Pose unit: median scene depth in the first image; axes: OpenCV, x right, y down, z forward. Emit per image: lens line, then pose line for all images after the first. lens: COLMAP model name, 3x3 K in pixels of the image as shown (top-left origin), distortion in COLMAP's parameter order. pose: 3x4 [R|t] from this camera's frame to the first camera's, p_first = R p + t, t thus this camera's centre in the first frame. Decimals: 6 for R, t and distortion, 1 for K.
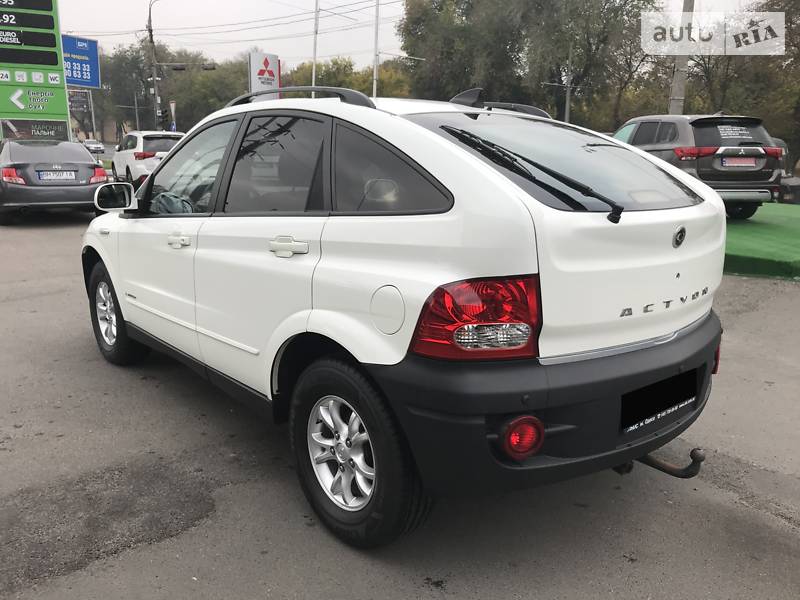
lens RADIAL K [[663.0, 0, 400.0], [0, 663.0, 300.0], [0, 0, 1]] dist [0.005888, -0.008513]
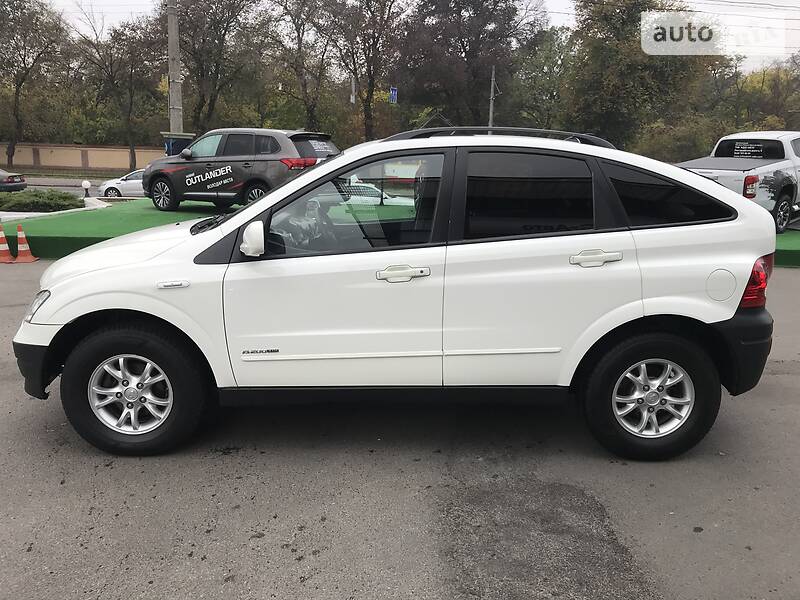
lens RADIAL K [[663.0, 0, 400.0], [0, 663.0, 300.0], [0, 0, 1]] dist [0.005888, -0.008513]
pose [[0.633114, -0.162796, 0.756745, -1.154430], [0.163926, 0.983658, 0.074466, -0.131078], [-0.756501, 0.076905, 0.649455, 0.384511]]
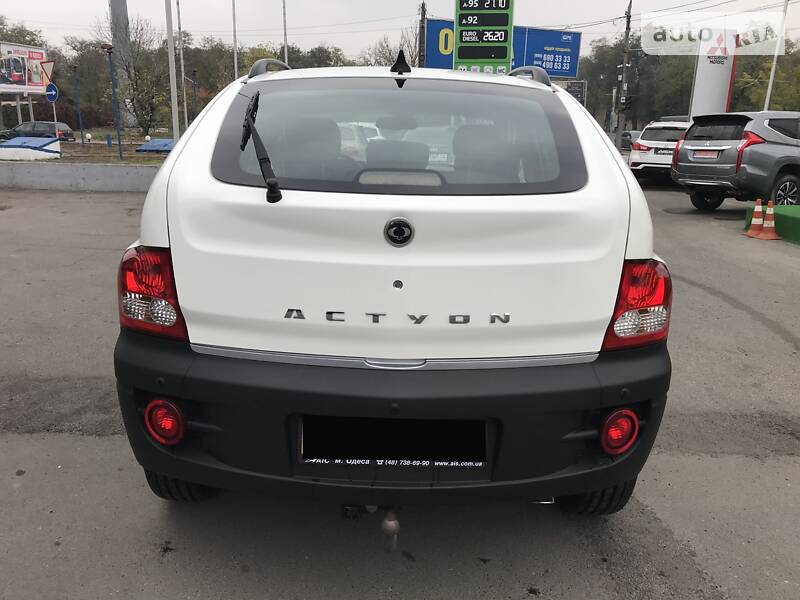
lens RADIAL K [[655.9, 0, 400.0], [0, 655.9, 300.0], [0, 0, 1]] dist [0.022772, -0.002037]
pose [[0.760987, 0.165150, -0.627395, 0.663634], [-0.153686, 0.985421, 0.072984, -0.054516], [0.630301, 0.040881, 0.775274, 0.320985]]
